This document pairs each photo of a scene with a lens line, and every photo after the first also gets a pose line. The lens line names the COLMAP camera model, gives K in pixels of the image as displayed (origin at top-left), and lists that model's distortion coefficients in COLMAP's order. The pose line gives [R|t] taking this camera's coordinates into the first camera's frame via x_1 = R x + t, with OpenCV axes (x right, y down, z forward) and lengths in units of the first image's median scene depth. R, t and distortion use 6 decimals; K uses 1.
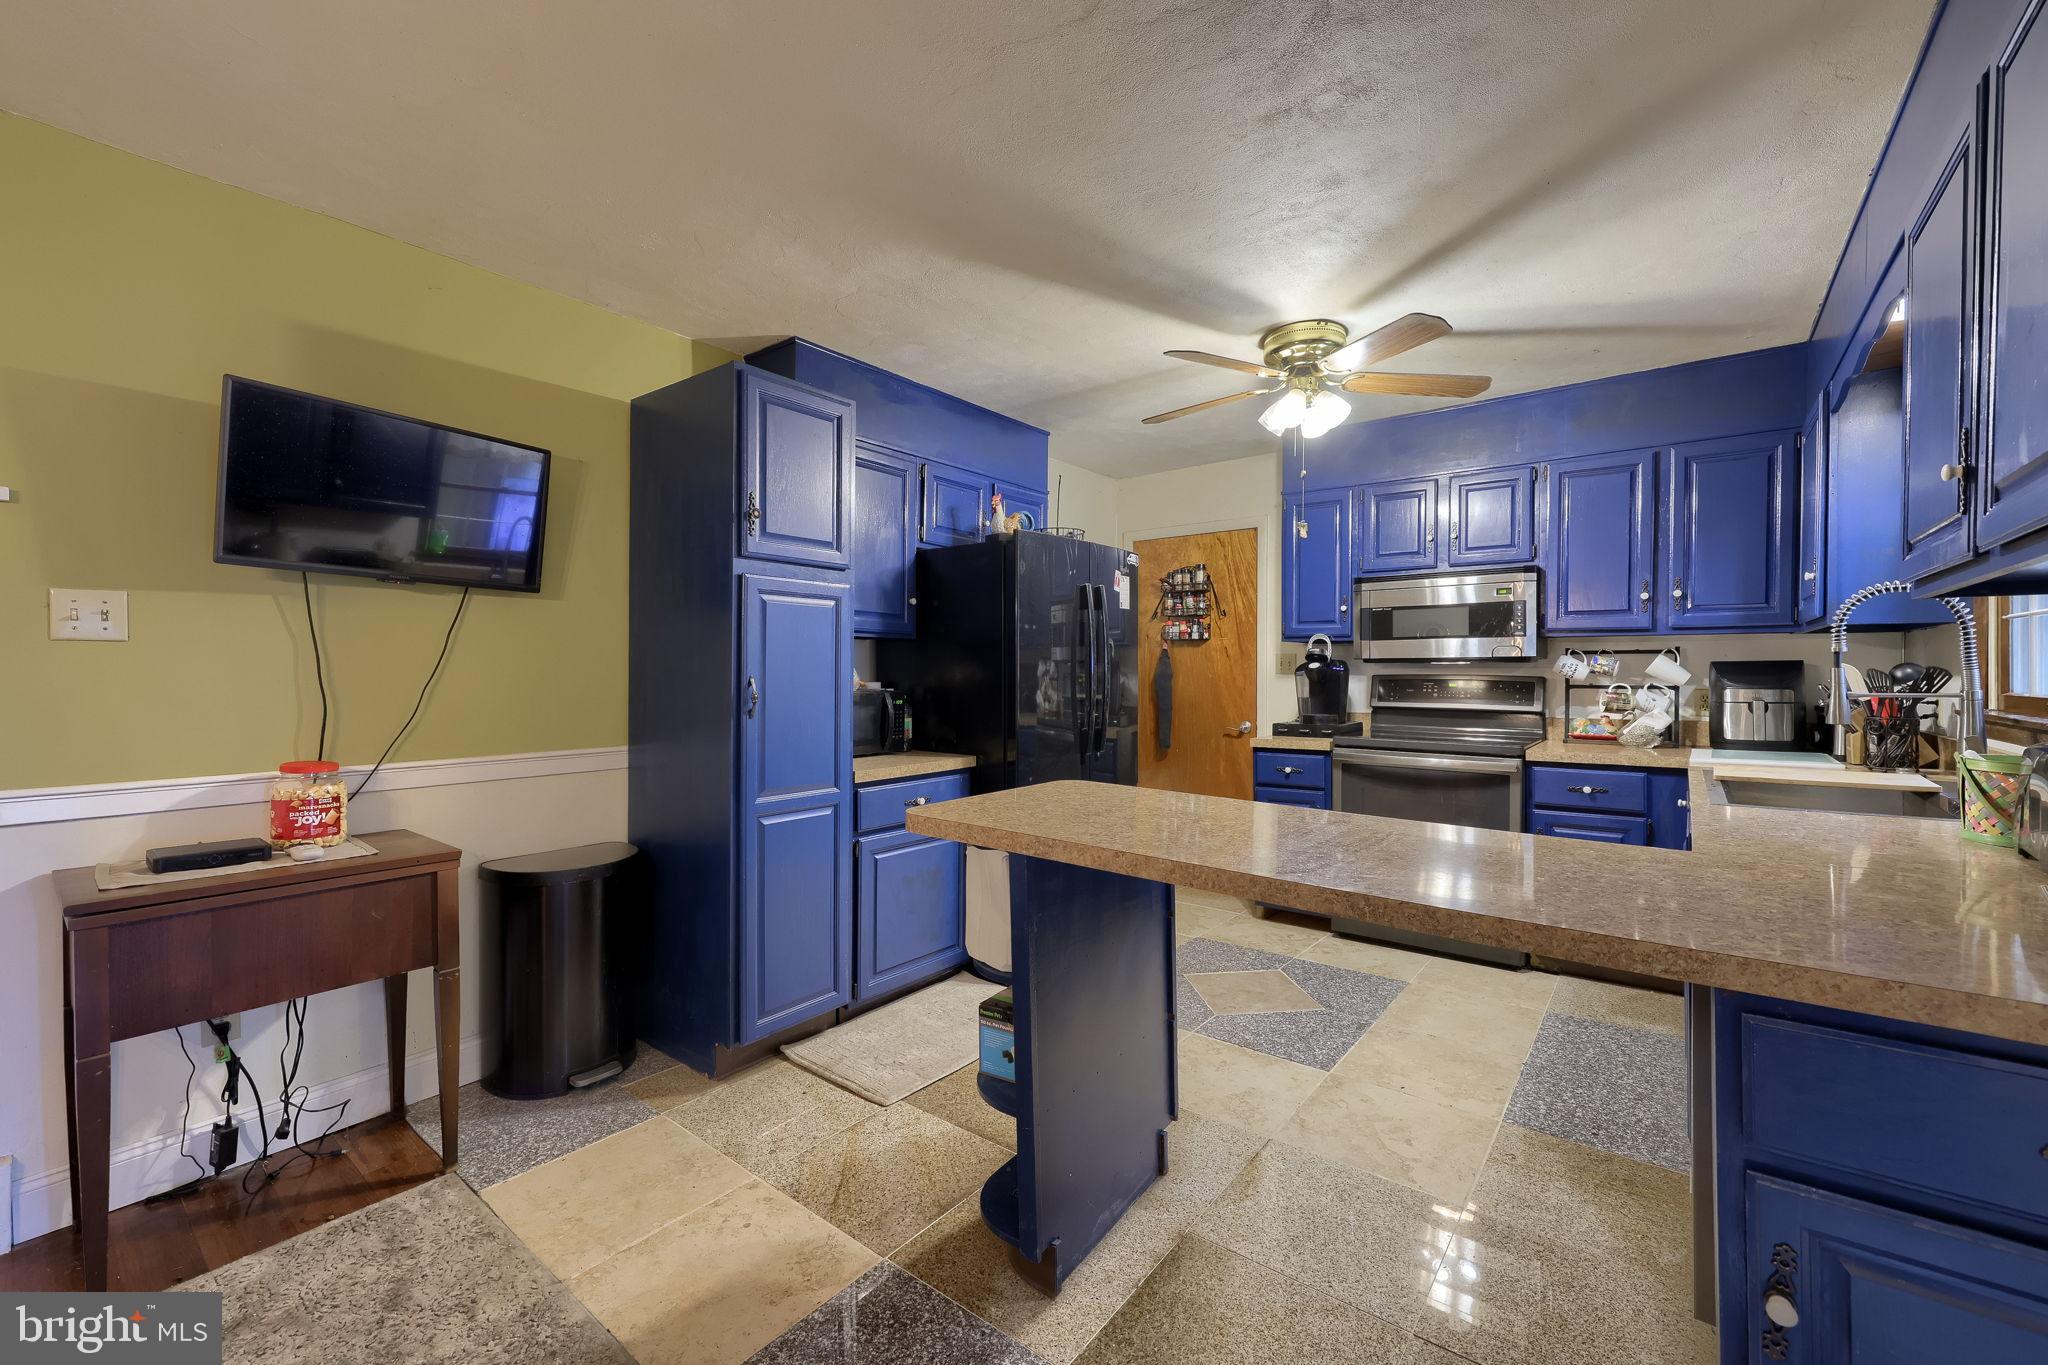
lens RADIAL K [[825.2, 0, 1029.1], [0, 825.2, 676.1], [0, 0, 1]] dist [0.001108, 0.000446]
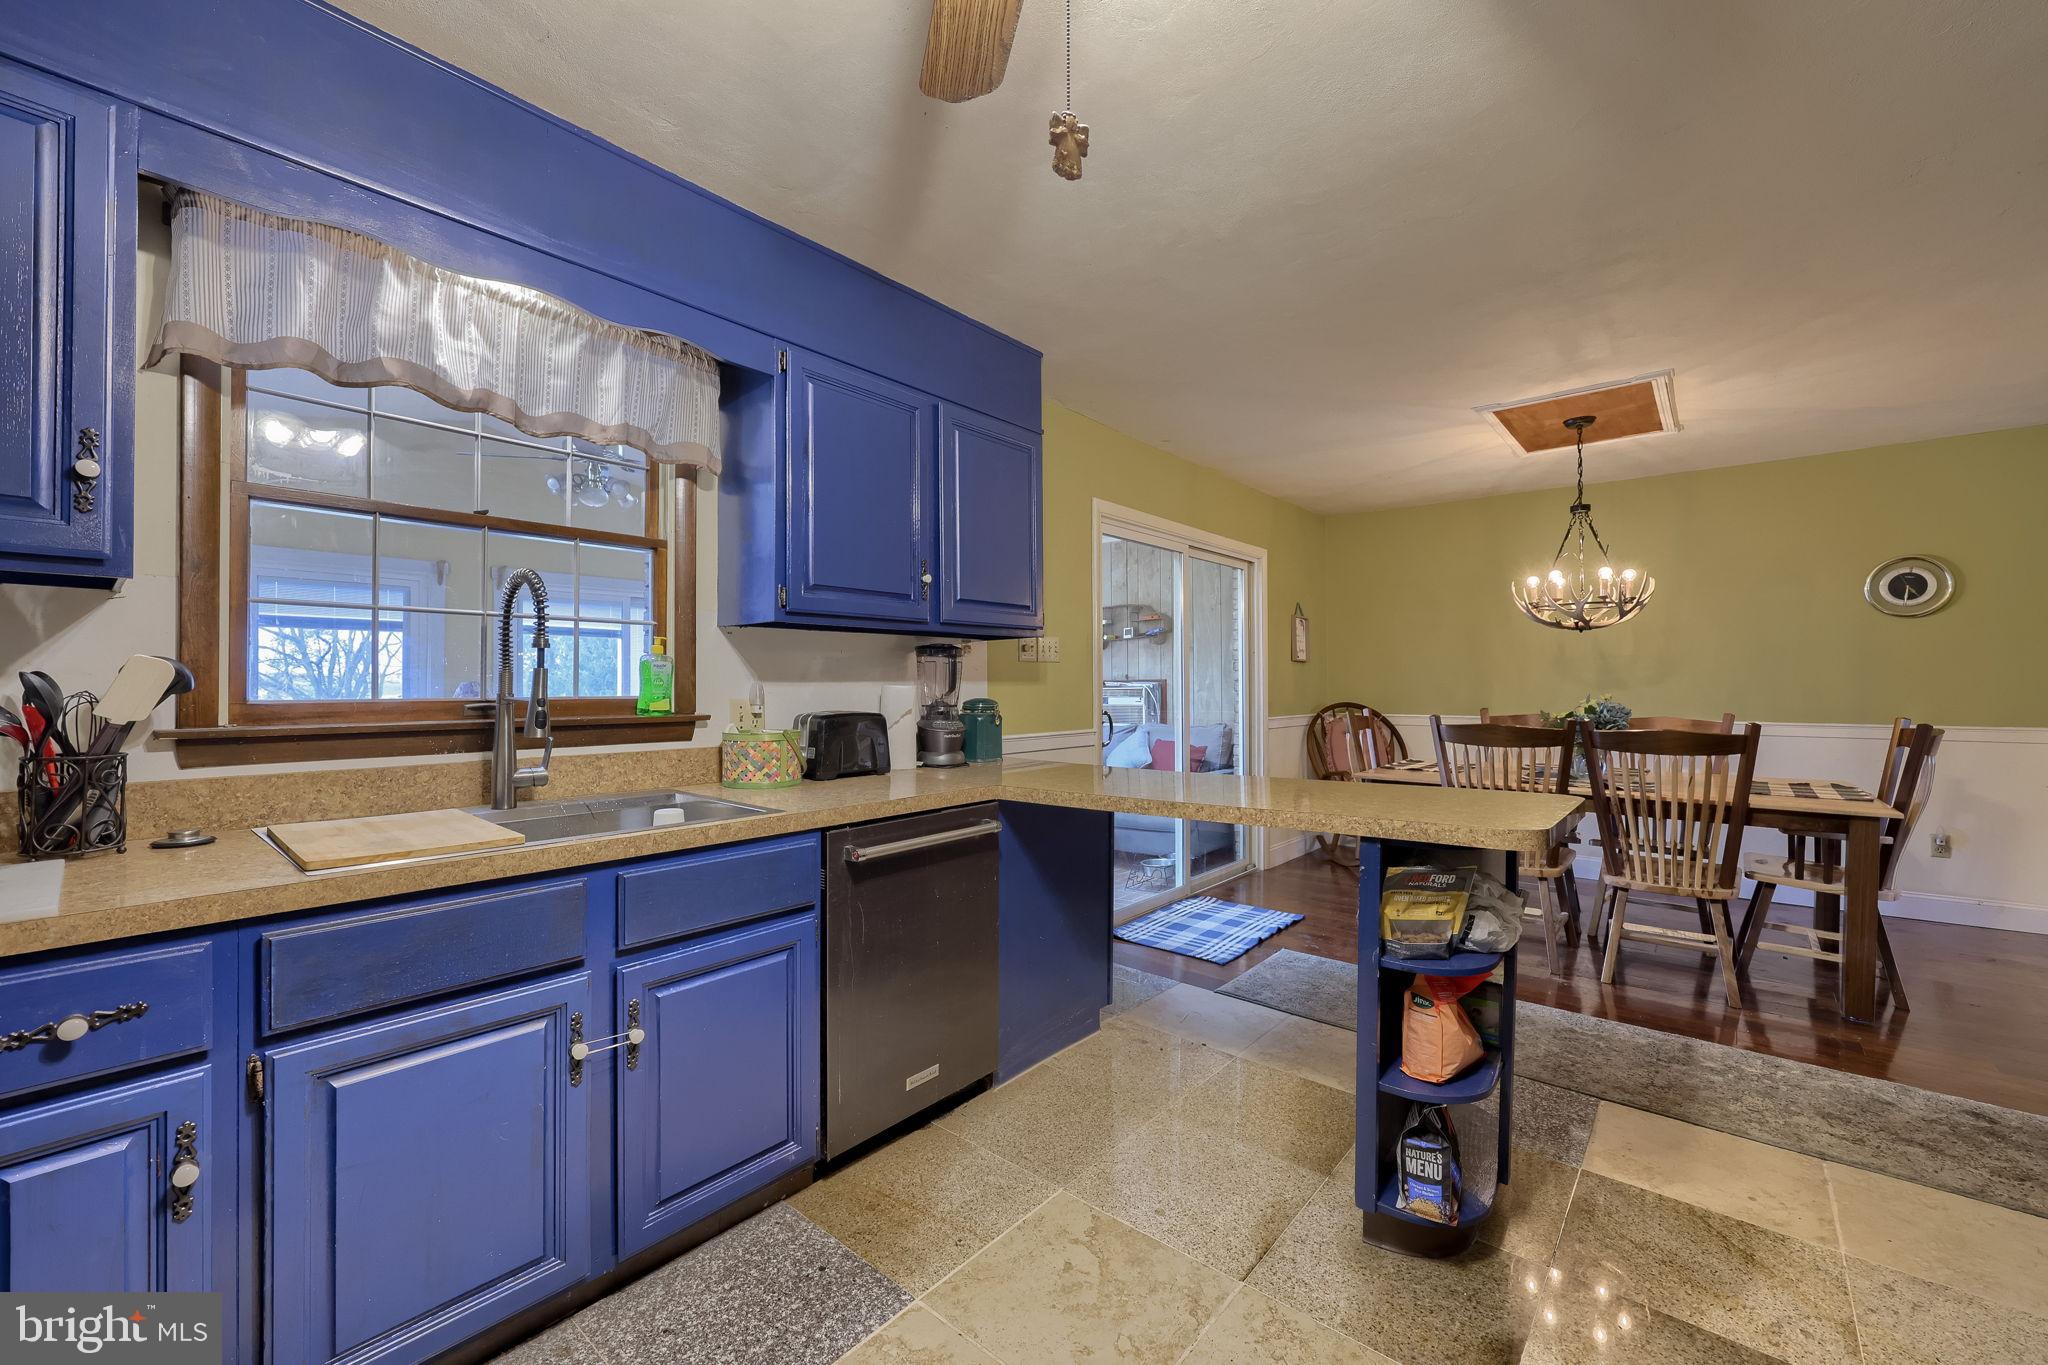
lens RADIAL K [[825.2, 0, 1026.6], [0, 825.2, 676.9], [0, 0, 1]] dist [0.001108, 0.000446]
pose [[-0.999589, 0.000949, 0.028639, 0.284512], [0.000991, 0.999998, 0.001462, -0.002944], [-0.028638, 0.001490, -0.999589, 1.072628]]
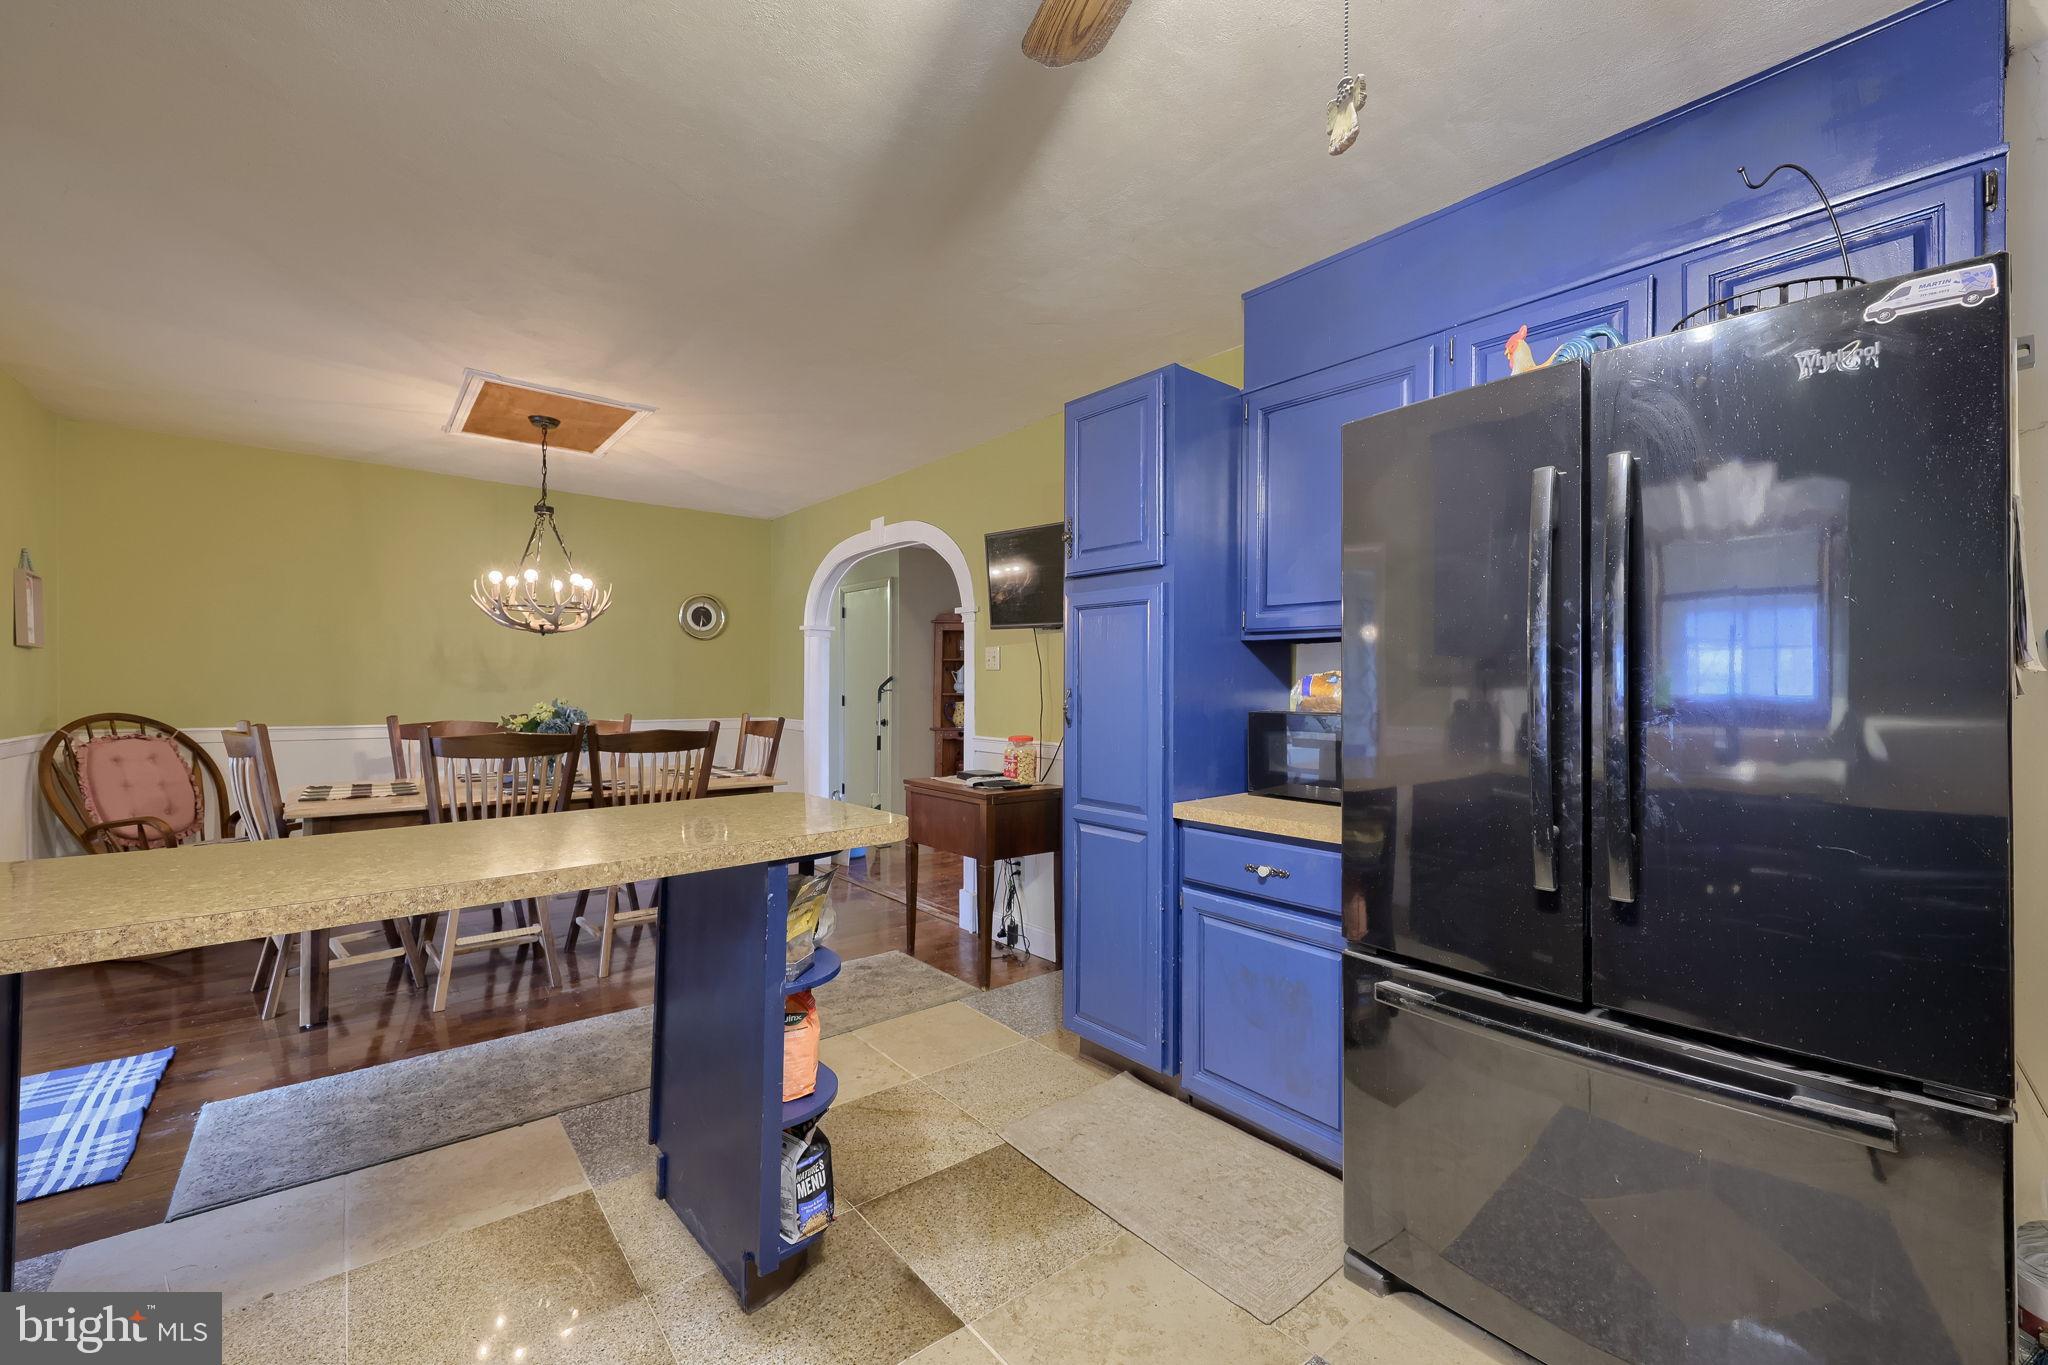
lens RADIAL K [[825.2, 0, 1029.6], [0, 825.2, 683.5], [0, 0, 1]] dist [0.001108, 0.000446]
pose [[-0.204971, -0.008263, -0.978733, 0.503461], [-0.015108, 0.999872, -0.005278, -0.001223], [0.978651, 0.013705, -0.205070, 0.802492]]
